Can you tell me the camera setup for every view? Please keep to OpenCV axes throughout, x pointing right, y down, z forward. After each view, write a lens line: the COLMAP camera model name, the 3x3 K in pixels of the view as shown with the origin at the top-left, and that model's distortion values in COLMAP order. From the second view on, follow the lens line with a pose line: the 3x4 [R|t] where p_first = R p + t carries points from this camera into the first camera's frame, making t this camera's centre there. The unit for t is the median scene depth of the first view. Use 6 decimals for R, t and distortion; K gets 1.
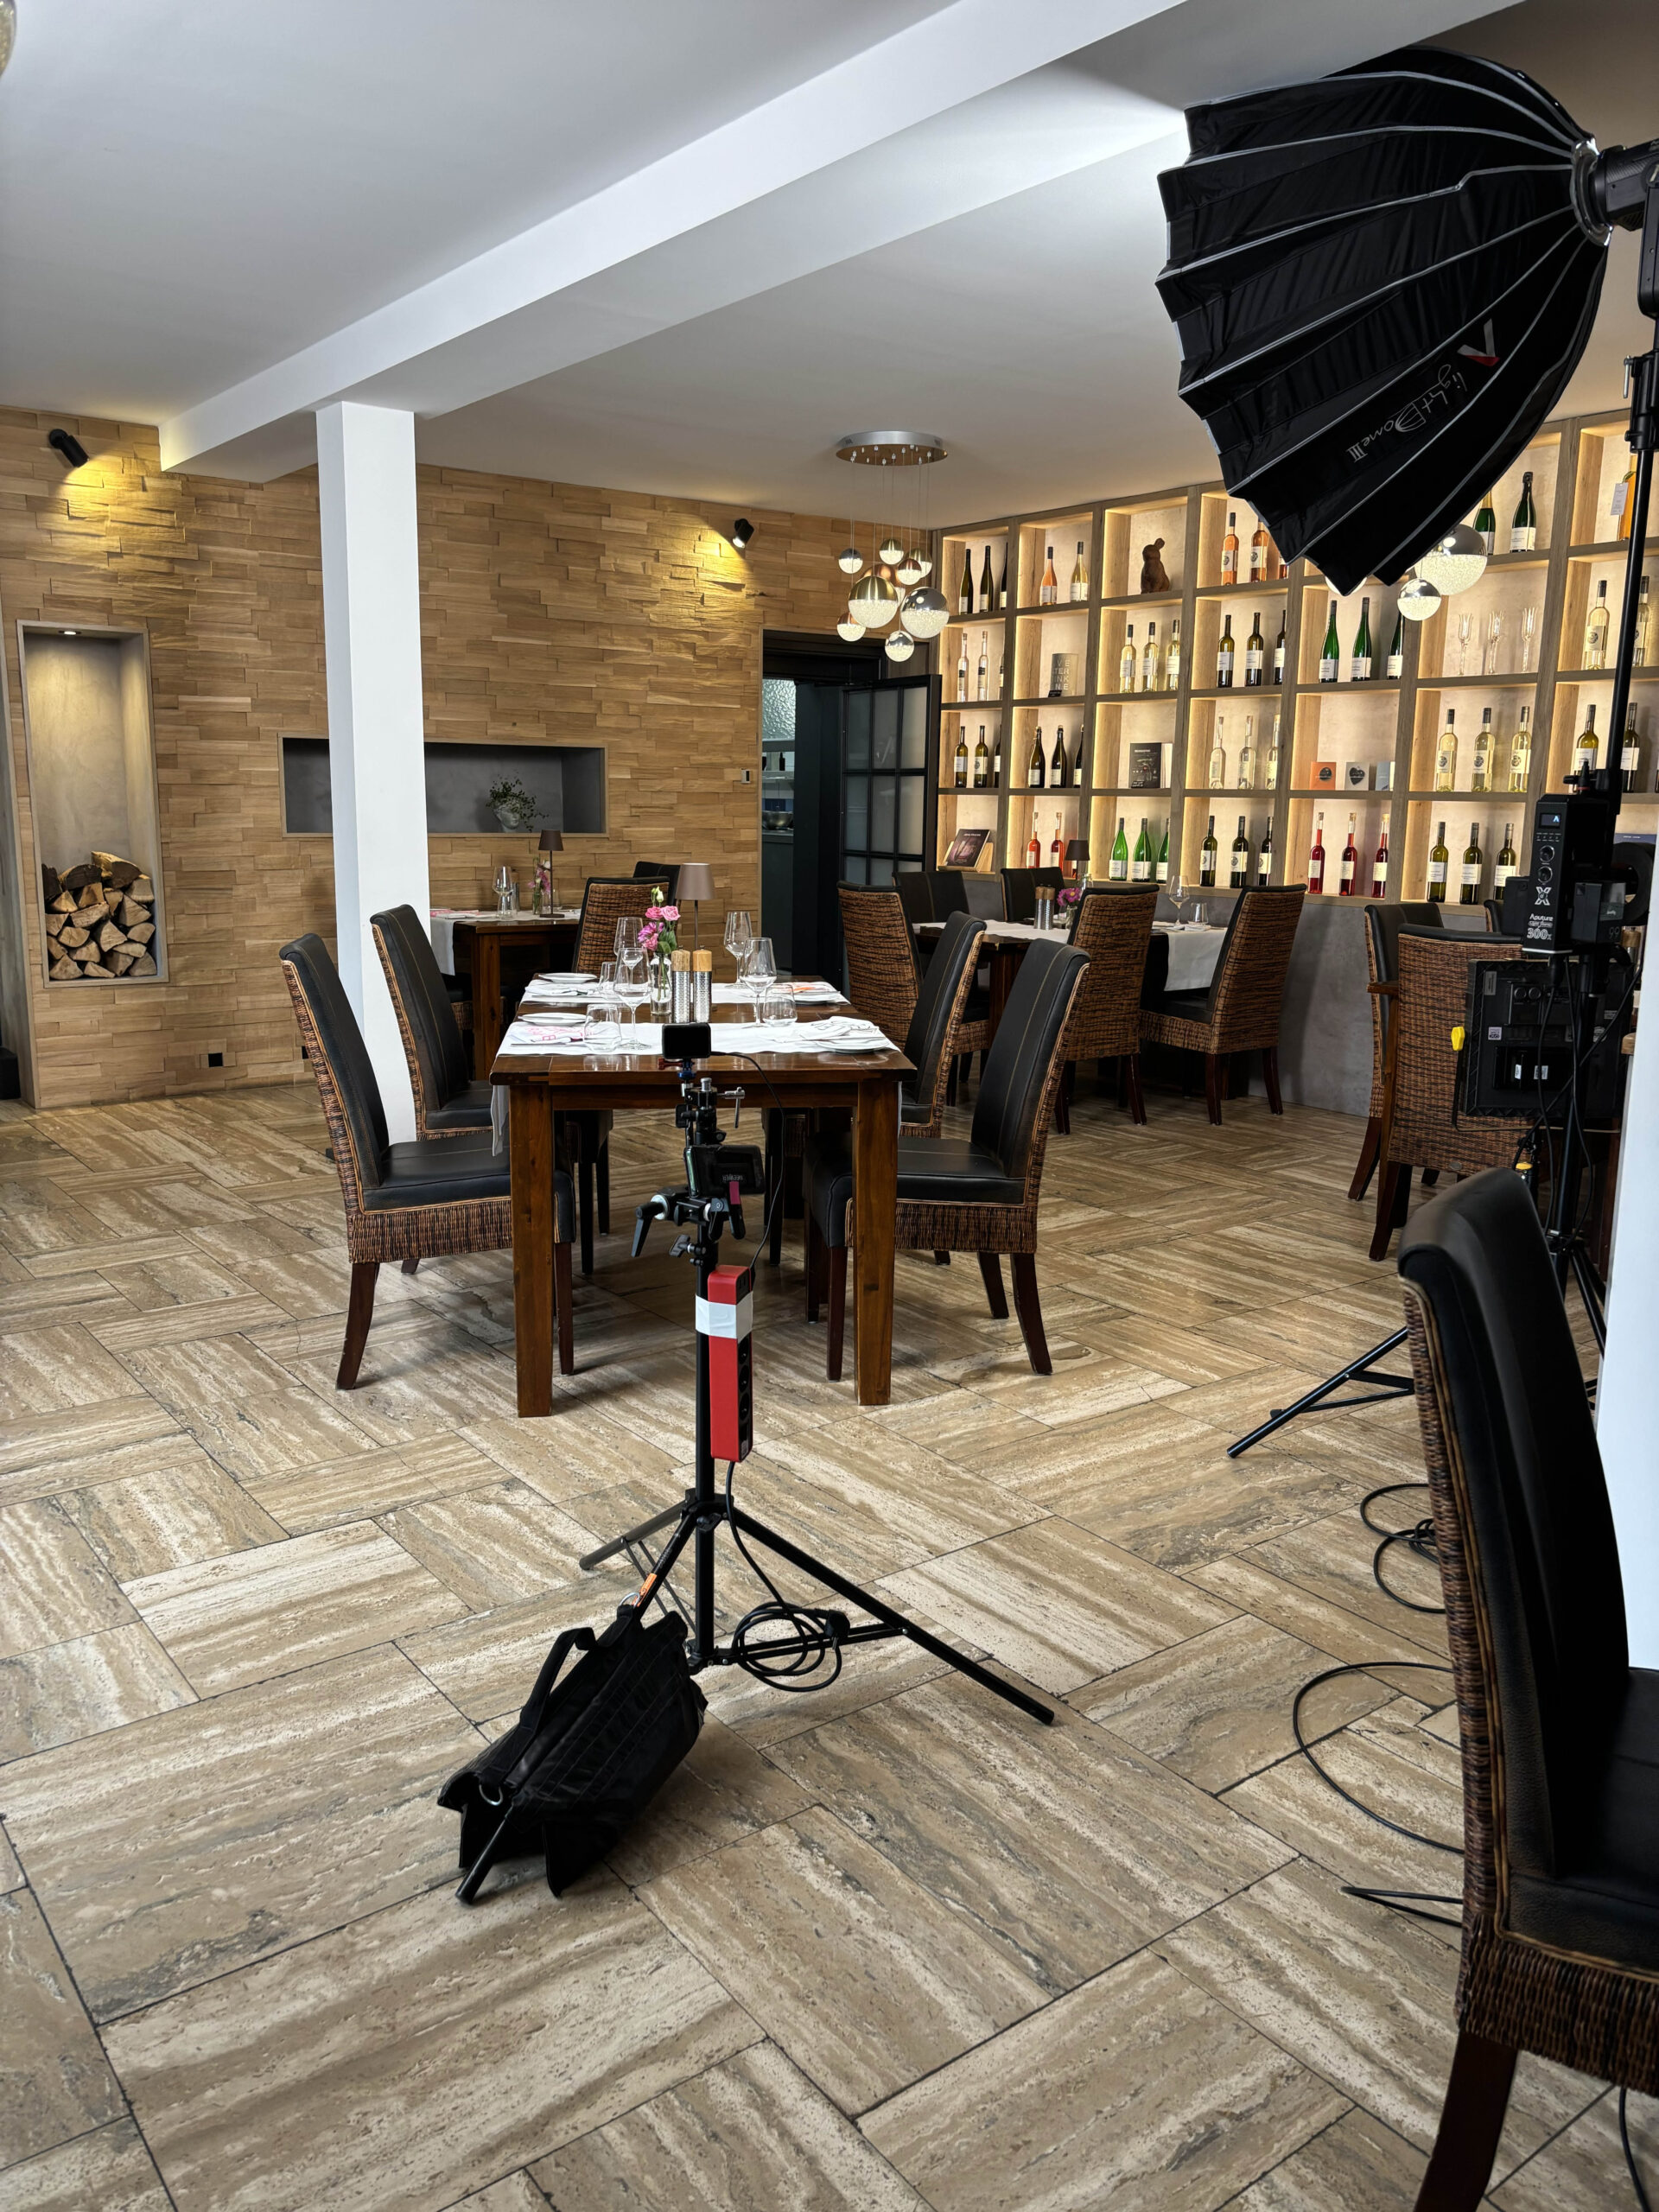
lens RADIAL K [[1674.0, 0, 838.0], [0, 1674.0, 1135.6], [0, 0, 1]] dist [0.068734, -0.089726]
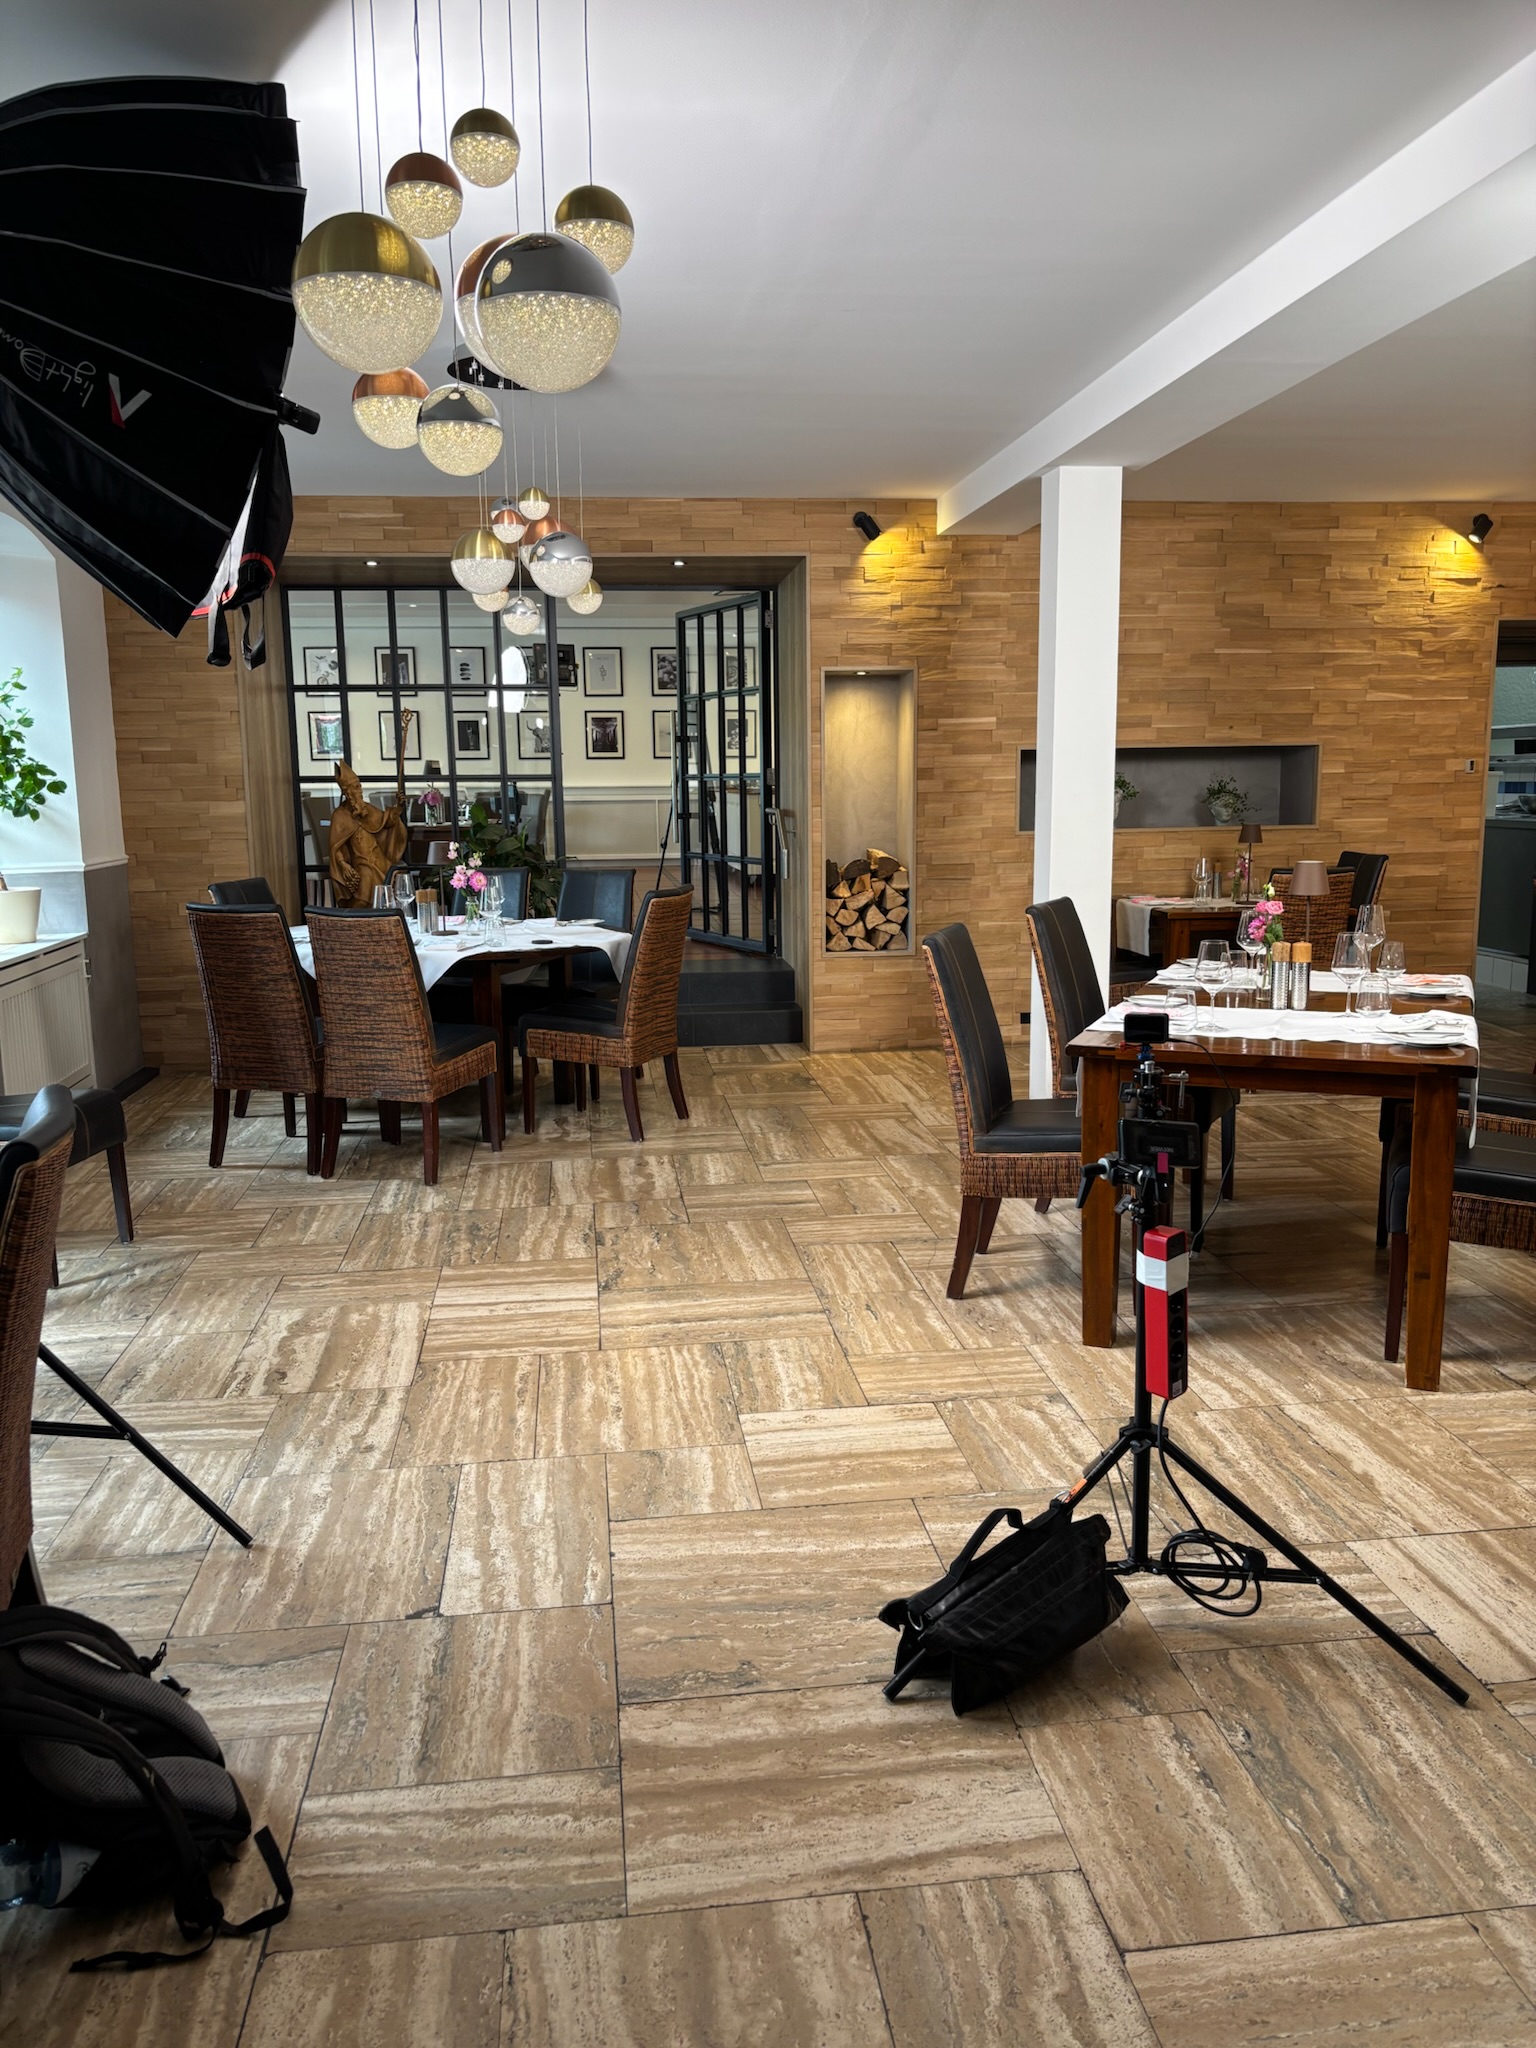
lens RADIAL K [[1553.4, 0, 768.2], [0, 1553.4, 1106.6], [0, 0, 1]] dist [0.004879, -0.008238]
pose [[0.861262, 0.082480, -0.501423, 0.147705], [-0.079273, 0.996467, 0.027748, -0.007463], [0.501940, 0.015851, 0.864757, -0.032811]]
